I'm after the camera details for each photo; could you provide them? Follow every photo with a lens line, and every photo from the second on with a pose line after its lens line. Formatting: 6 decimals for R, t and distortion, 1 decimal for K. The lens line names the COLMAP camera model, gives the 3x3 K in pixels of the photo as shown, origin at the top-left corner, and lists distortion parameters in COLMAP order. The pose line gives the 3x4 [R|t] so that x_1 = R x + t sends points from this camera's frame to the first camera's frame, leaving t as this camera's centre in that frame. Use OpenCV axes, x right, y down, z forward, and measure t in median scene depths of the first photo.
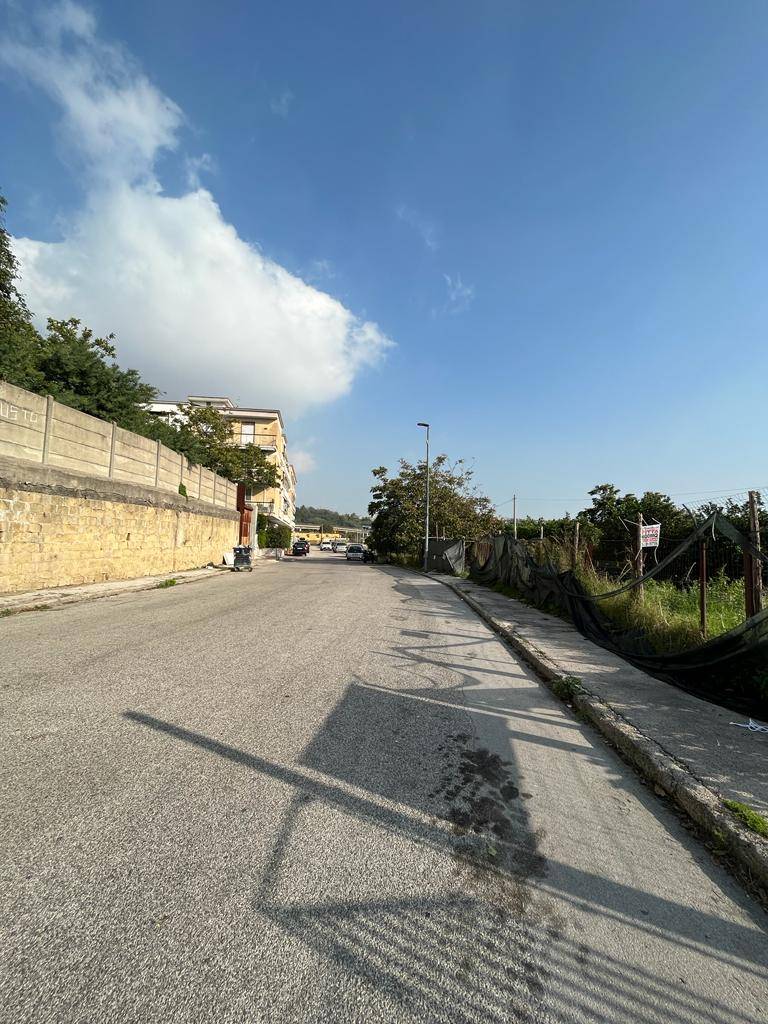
lens RADIAL K [[487.3, 0, 366.9], [0, 487.3, 508.2], [0, 0, 1]] dist [0.001051, -0.000676]
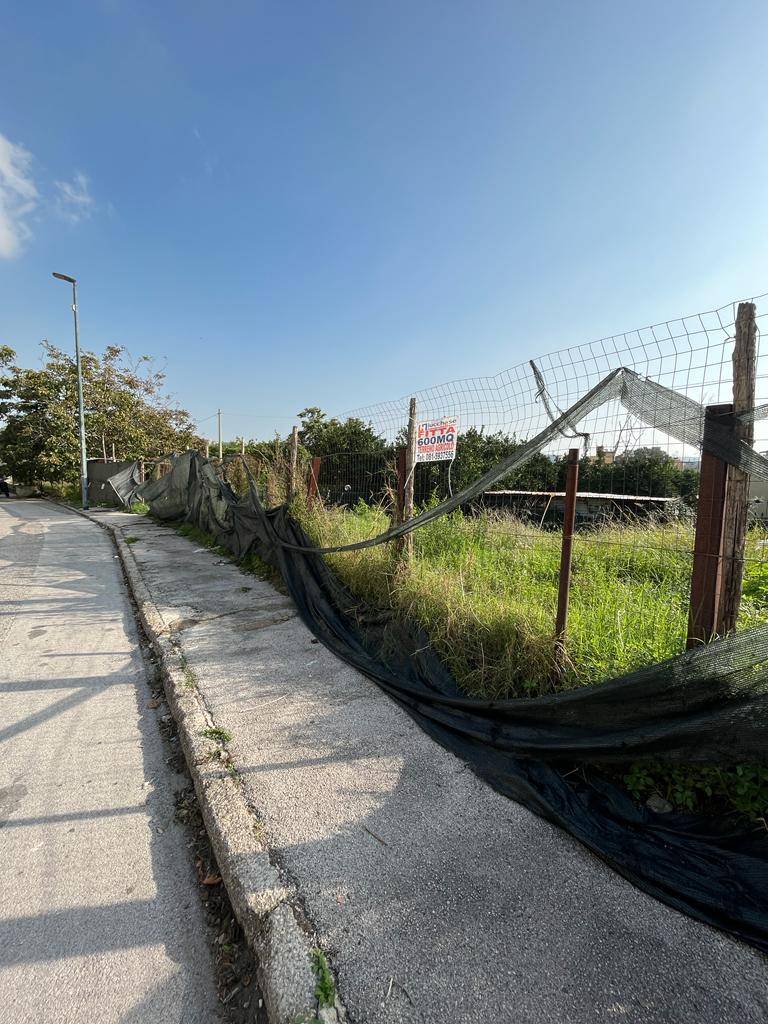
lens RADIAL K [[487.3, 0, 366.9], [0, 487.3, 508.2], [0, 0, 1]] dist [0.001051, -0.000676]
pose [[0.841493, -0.053493, 0.537613, 0.074270], [-0.029619, 0.989022, 0.144769, 0.016934], [-0.539455, -0.137746, 0.830671, 0.184945]]
